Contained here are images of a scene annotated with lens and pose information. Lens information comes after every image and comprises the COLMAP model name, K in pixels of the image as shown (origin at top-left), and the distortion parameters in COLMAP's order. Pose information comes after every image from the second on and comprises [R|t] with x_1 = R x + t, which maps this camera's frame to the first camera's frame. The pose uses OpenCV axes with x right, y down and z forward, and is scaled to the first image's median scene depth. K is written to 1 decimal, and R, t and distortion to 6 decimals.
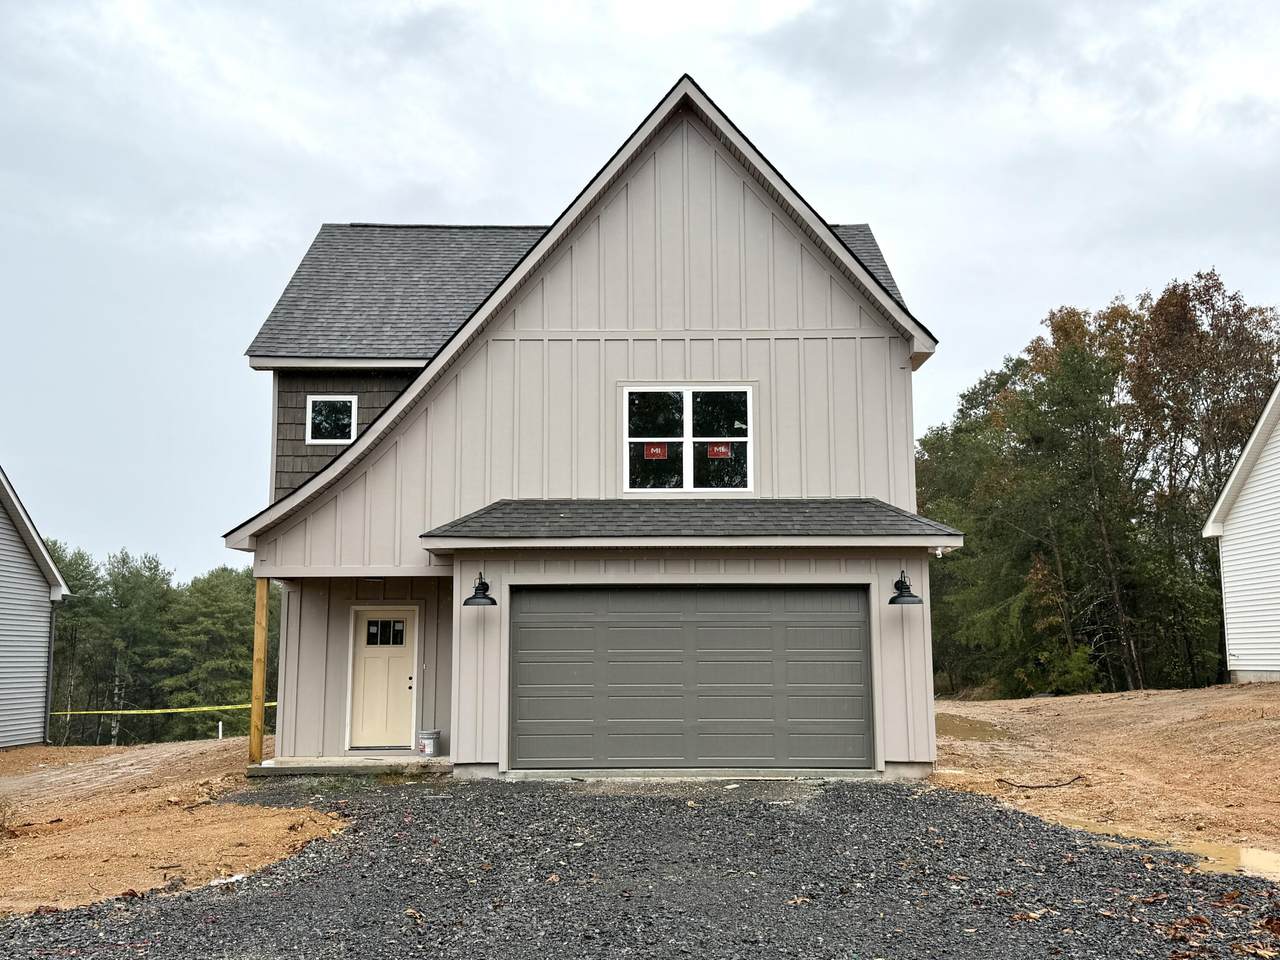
lens RADIAL K [[1251.1, 0, 637.9], [0, 1251.1, 485.9], [0, 0, 1]] dist [0.070546, 0.000000]
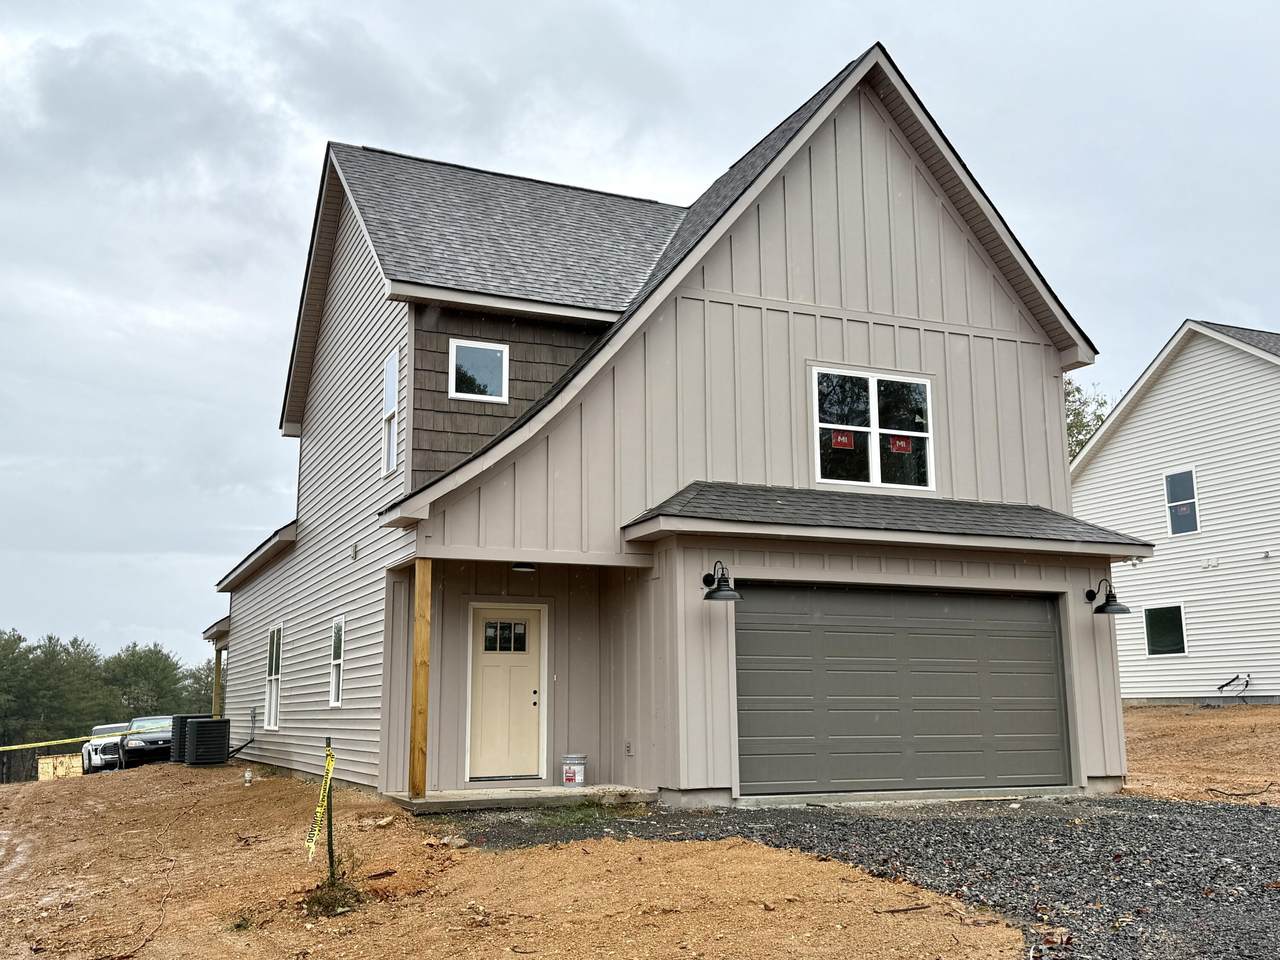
lens RADIAL K [[1251.1, 0, 640.2], [0, 1251.1, 472.7], [0, 0, 1]] dist [0.070546, 0.000000]
pose [[0.915409, 0.070342, 0.396332, -0.481410], [-0.051797, 0.997012, -0.057315, 0.055895], [-0.399179, 0.031938, 0.916316, 0.223968]]
